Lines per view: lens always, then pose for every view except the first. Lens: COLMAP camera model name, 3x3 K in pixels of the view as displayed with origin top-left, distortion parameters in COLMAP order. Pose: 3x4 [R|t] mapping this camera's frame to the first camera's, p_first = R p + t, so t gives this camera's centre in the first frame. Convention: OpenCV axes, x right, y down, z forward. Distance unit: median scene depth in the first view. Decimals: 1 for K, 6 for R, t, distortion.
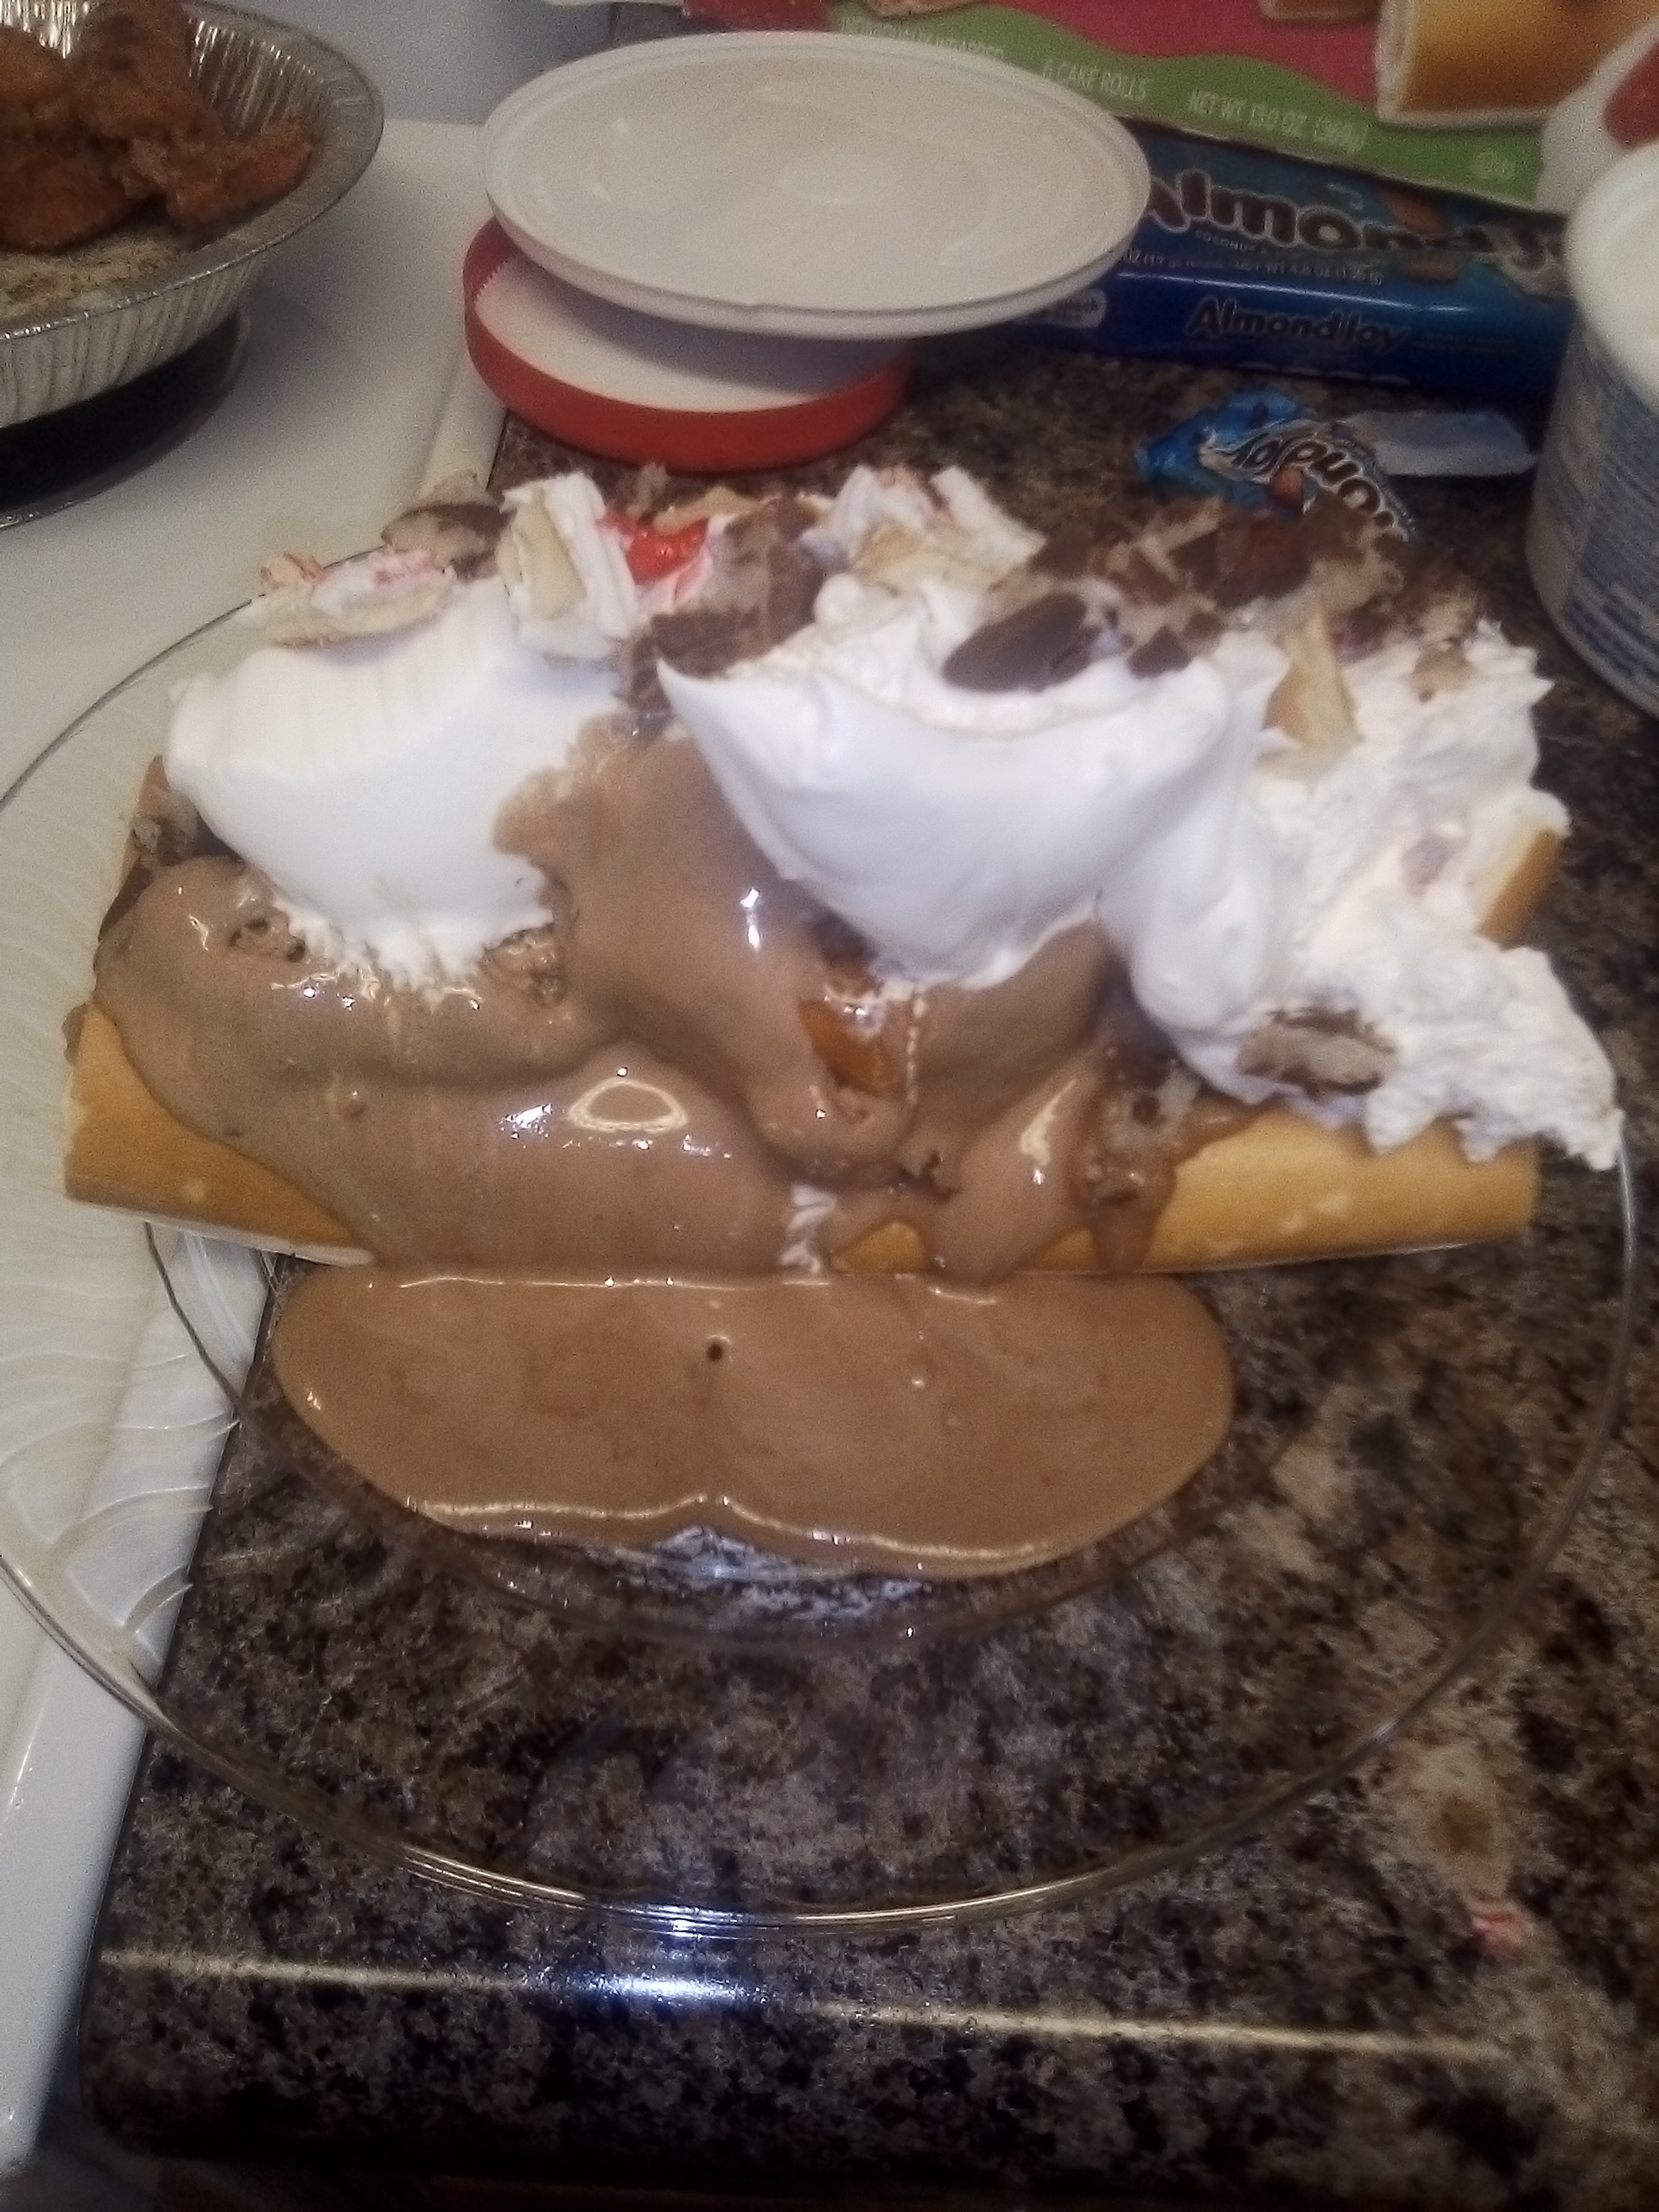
lens RADIAL K [[1715.4, 0, 820.8], [0, 1715.4, 1118.9], [0, 0, 1]] dist [-0.031037, -0.023776]
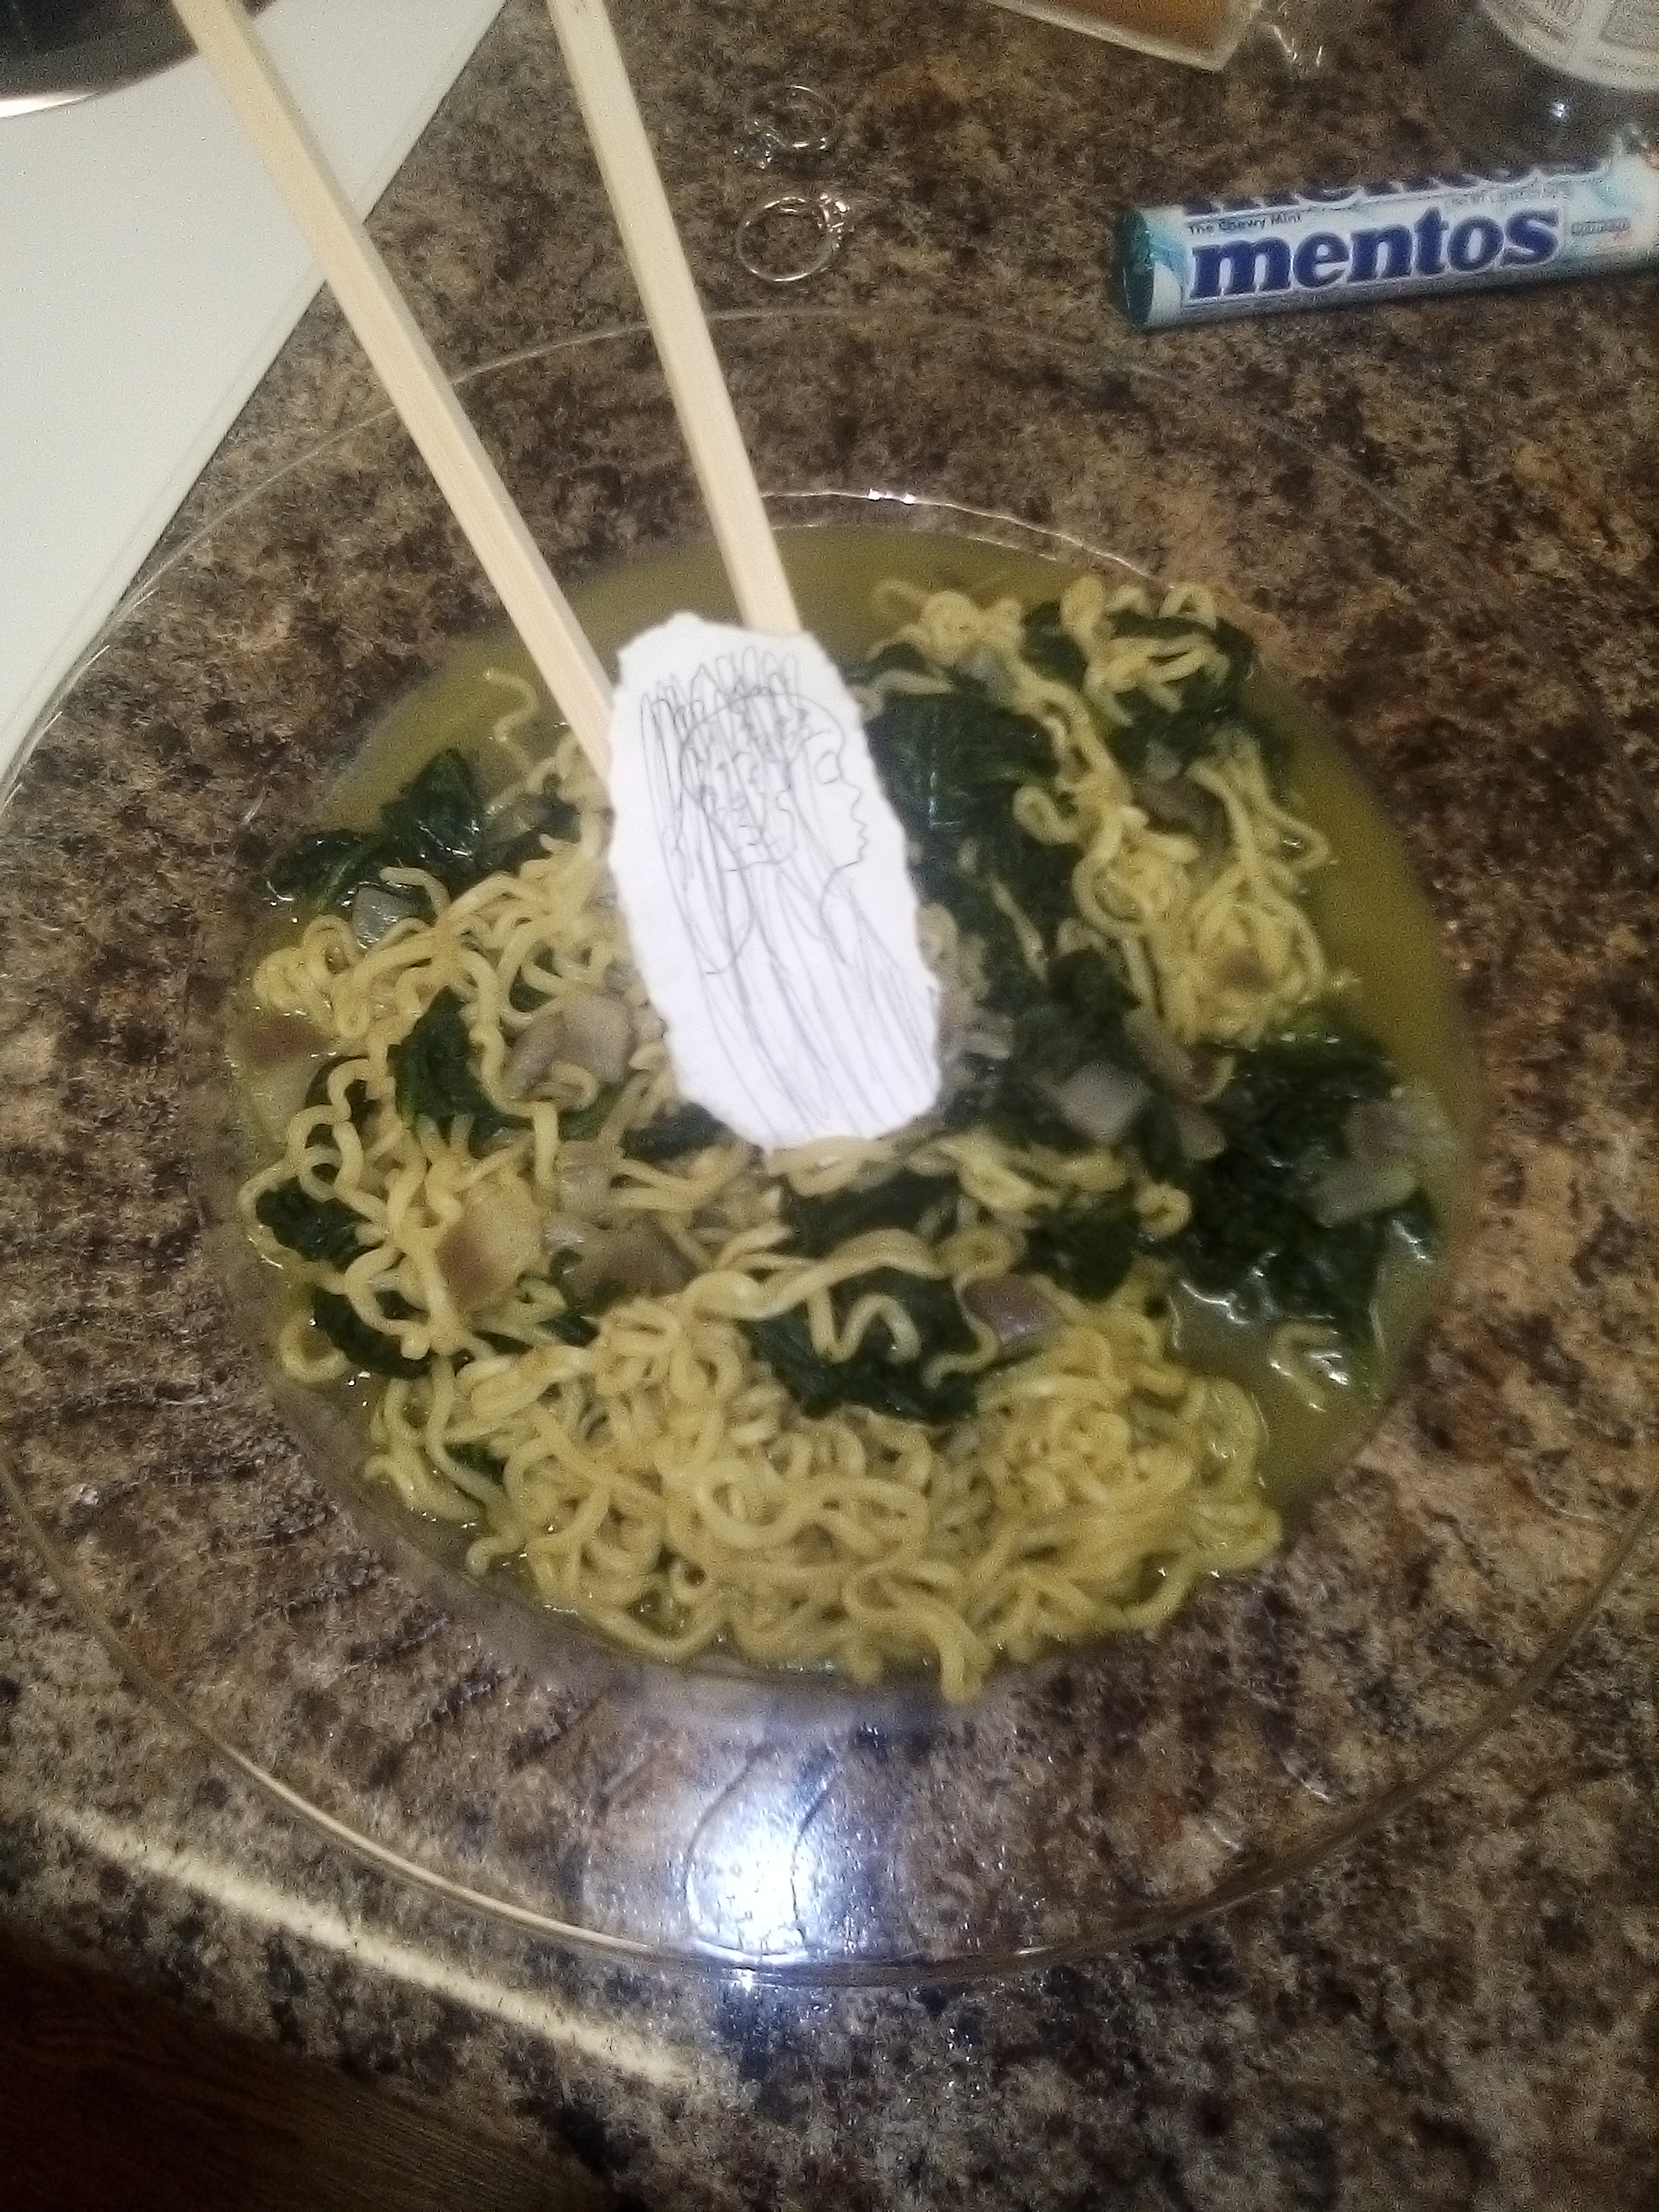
lens RADIAL K [[1715.4, 0, 833.2], [0, 1715.4, 1104.0], [0, 0, 1]] dist [-0.031037, -0.023776]
pose [[0.955467, 0.249358, -0.157810, 0.558055], [-0.204269, 0.944807, 0.256153, -0.333153], [0.212973, -0.212510, 0.953668, 0.146220]]
